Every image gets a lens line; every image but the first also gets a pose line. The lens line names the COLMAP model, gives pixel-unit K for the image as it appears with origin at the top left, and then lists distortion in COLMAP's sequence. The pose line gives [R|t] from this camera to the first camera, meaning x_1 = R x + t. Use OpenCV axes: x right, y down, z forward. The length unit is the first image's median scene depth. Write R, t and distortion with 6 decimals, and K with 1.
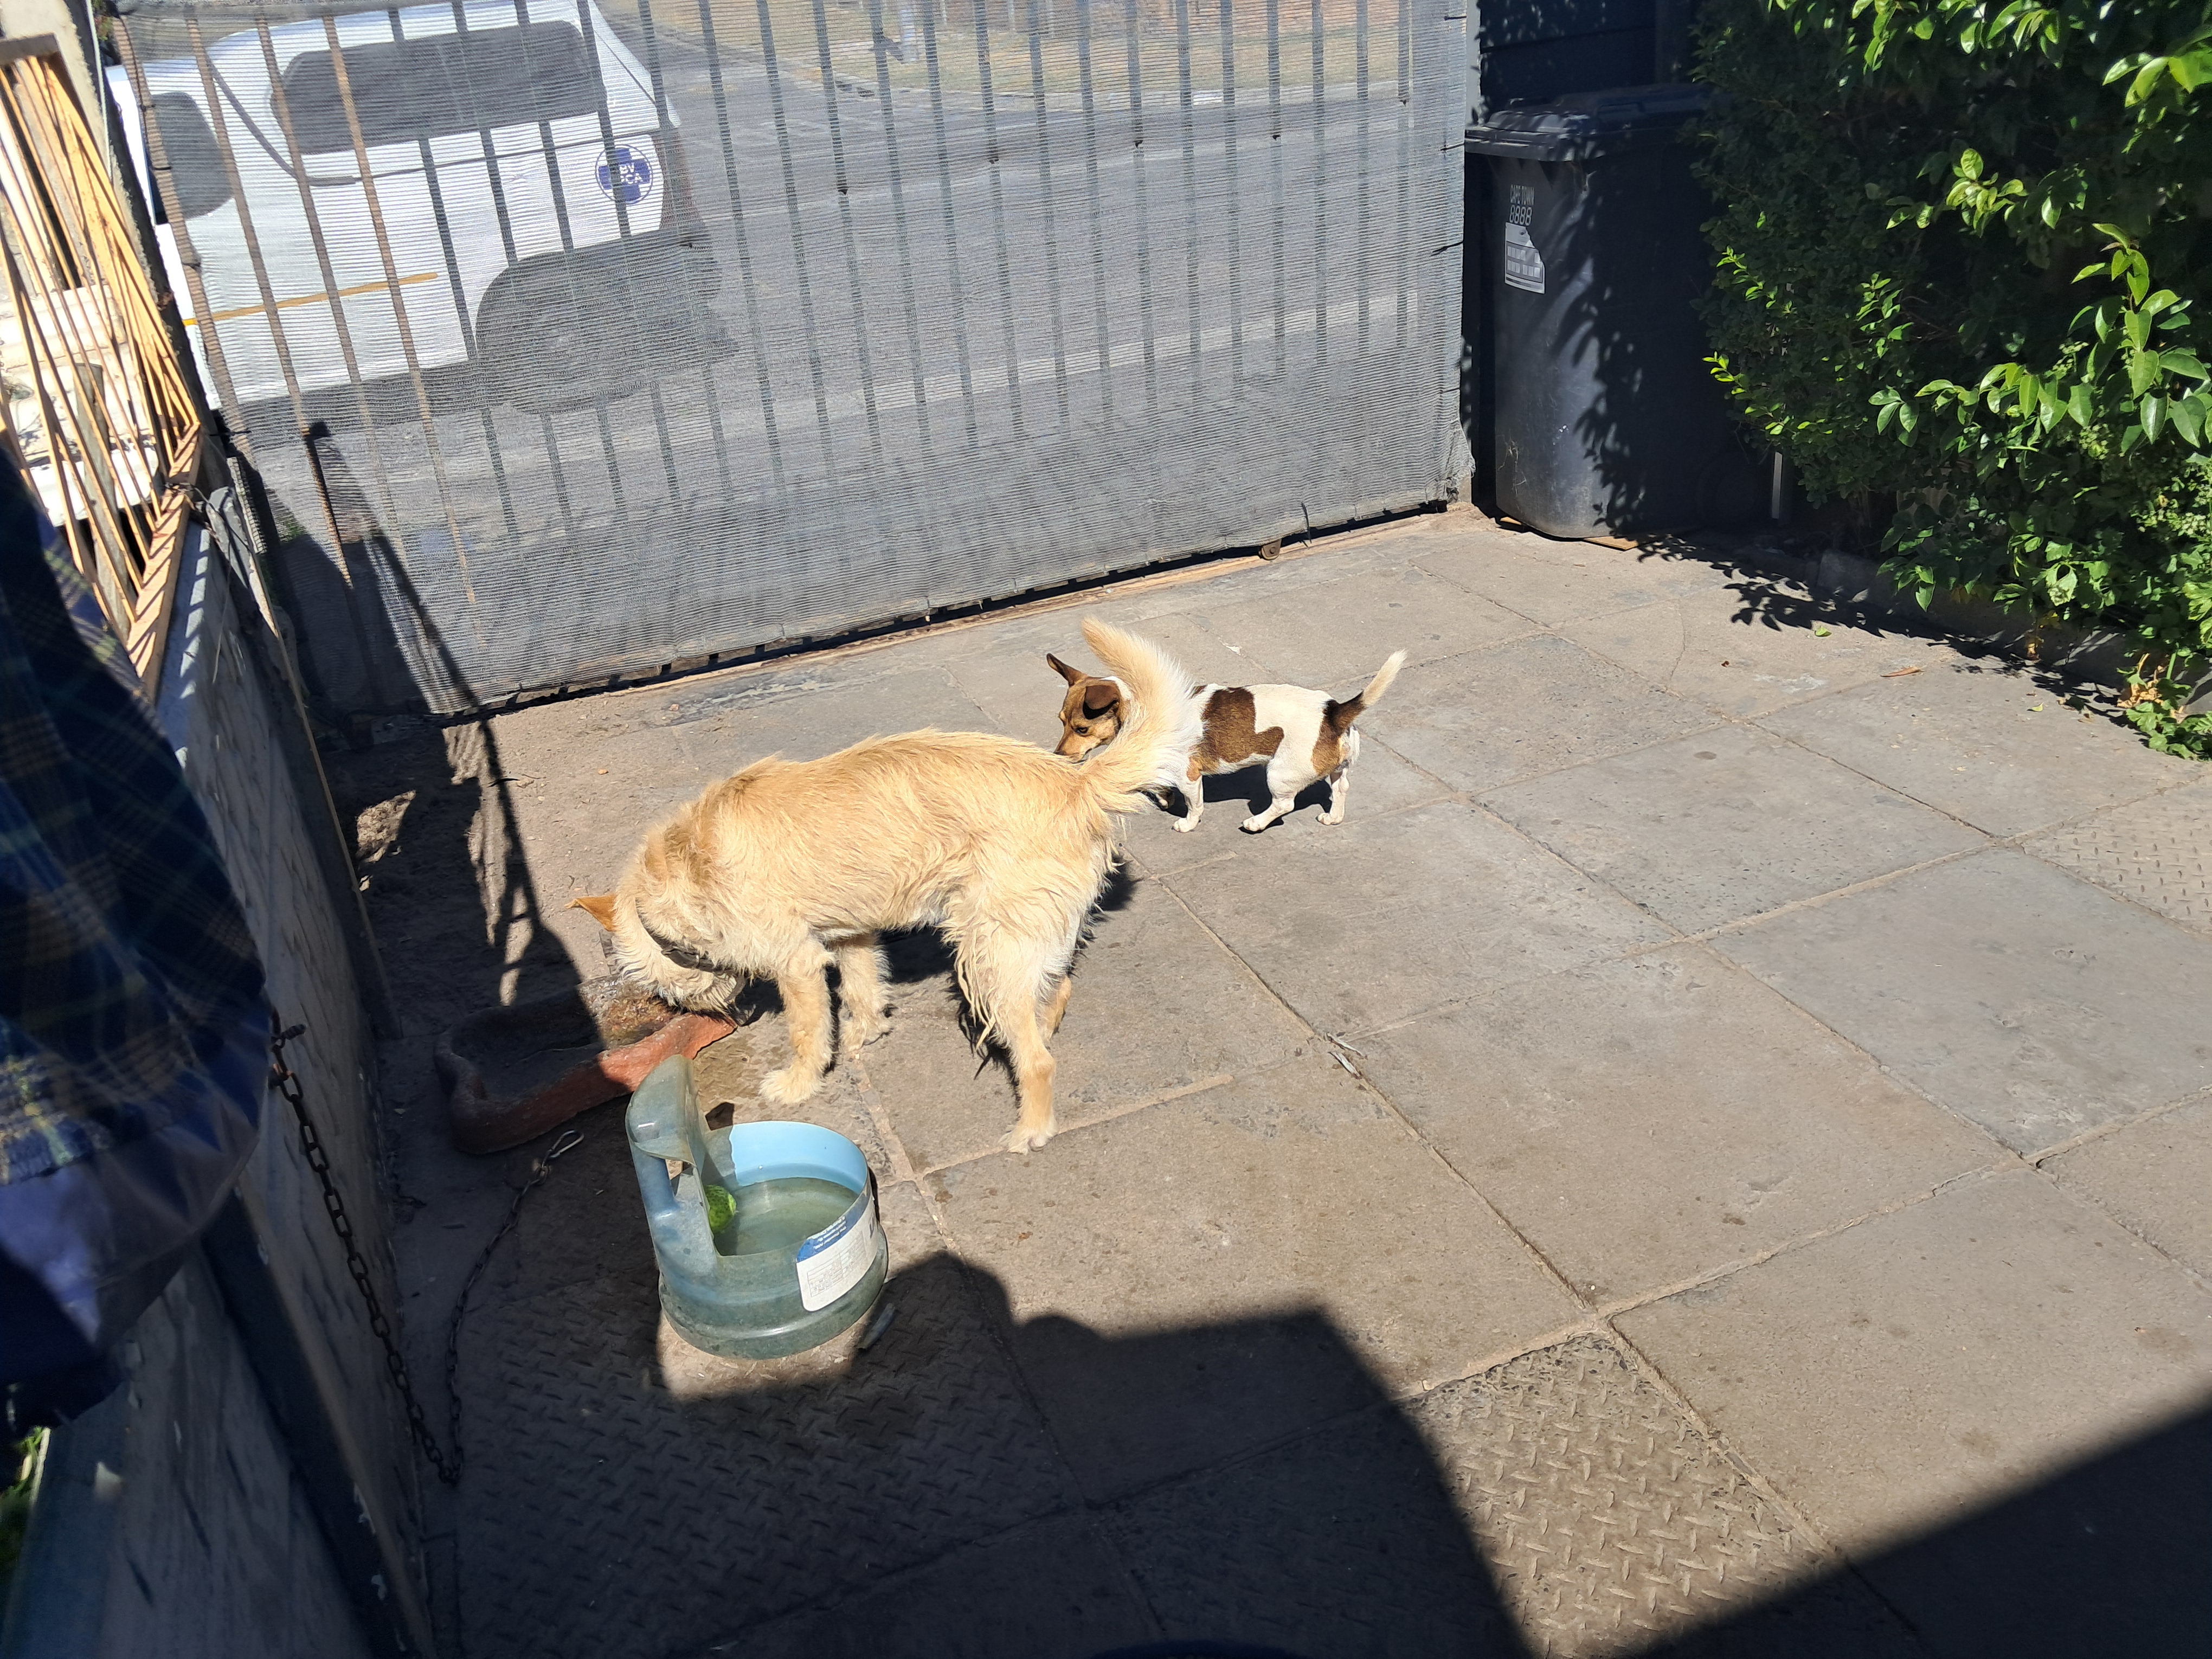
lens RADIAL K [[1719.2, 0, 1063.0], [0, 1719.2, 793.1], [0, 0, 1]] dist [0.015421, -0.025348]
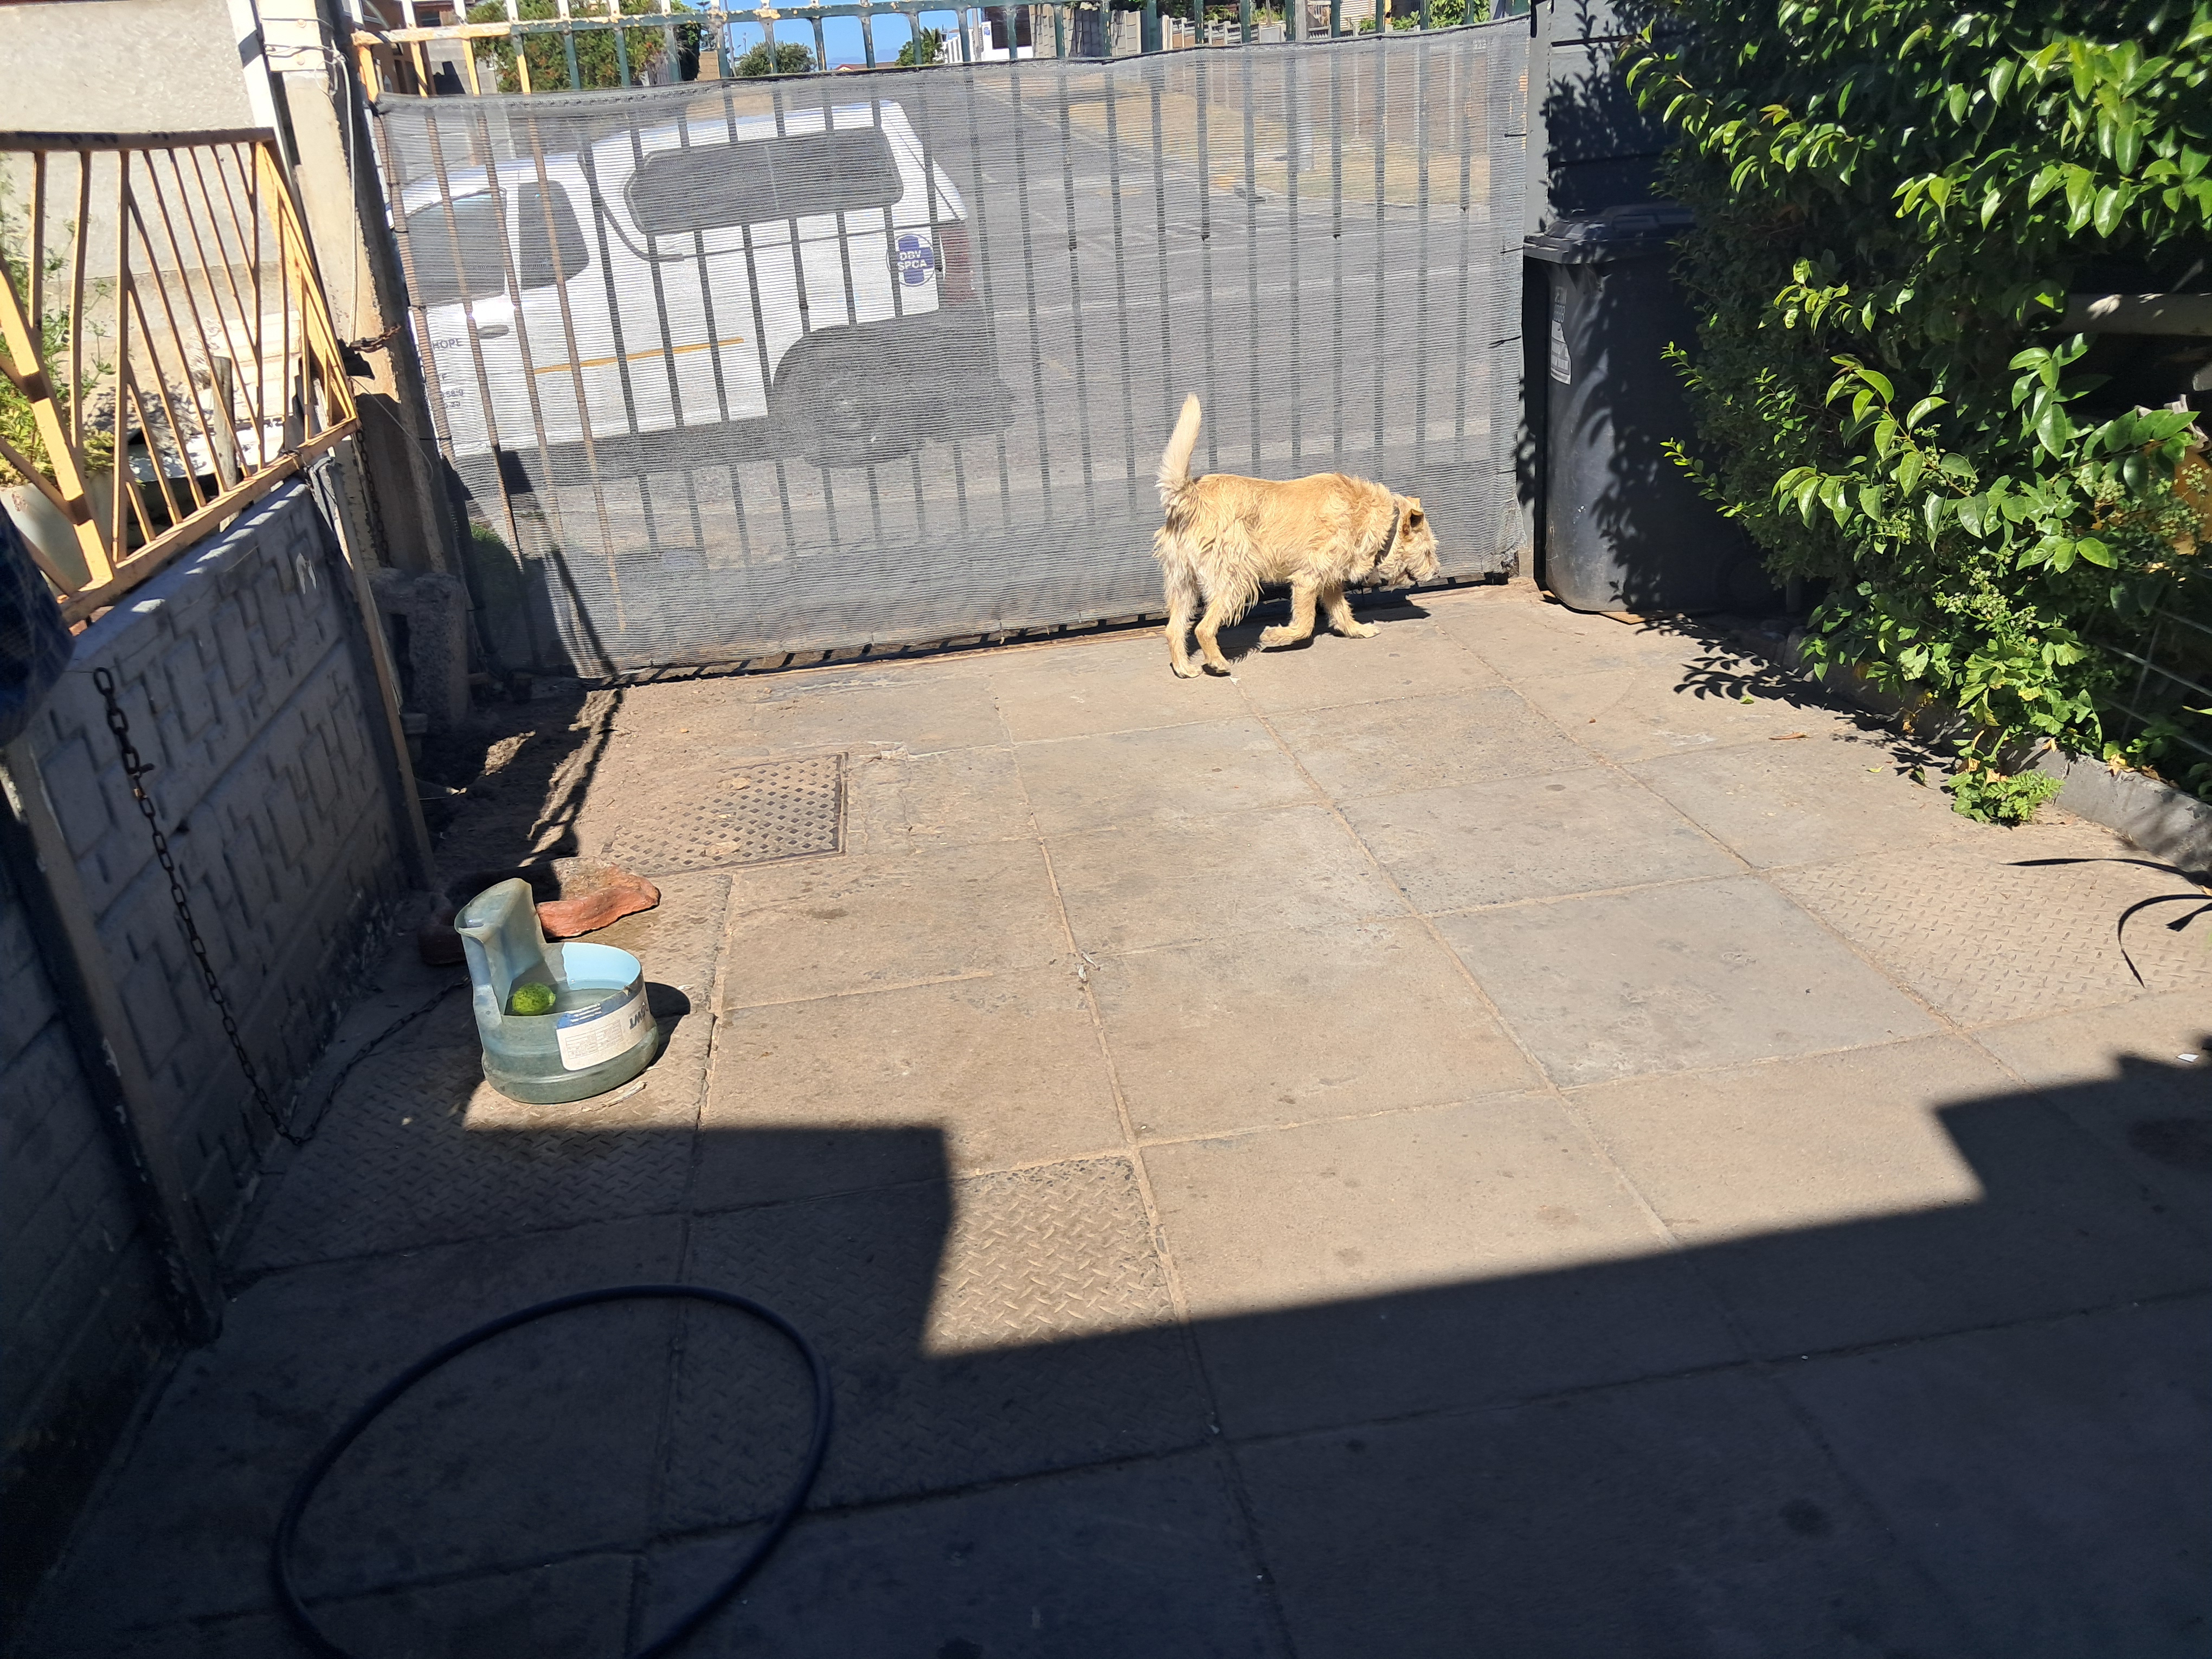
lens RADIAL K [[1719.2, 0, 1122.0], [0, 1719.2, 834.1], [0, 0, 1]] dist [0.015421, -0.025348]
pose [[0.975615, 0.098287, -0.196254, 0.255224], [-0.105089, 0.994160, -0.024530, 0.052300], [0.192697, 0.044556, 0.980246, -0.118501]]
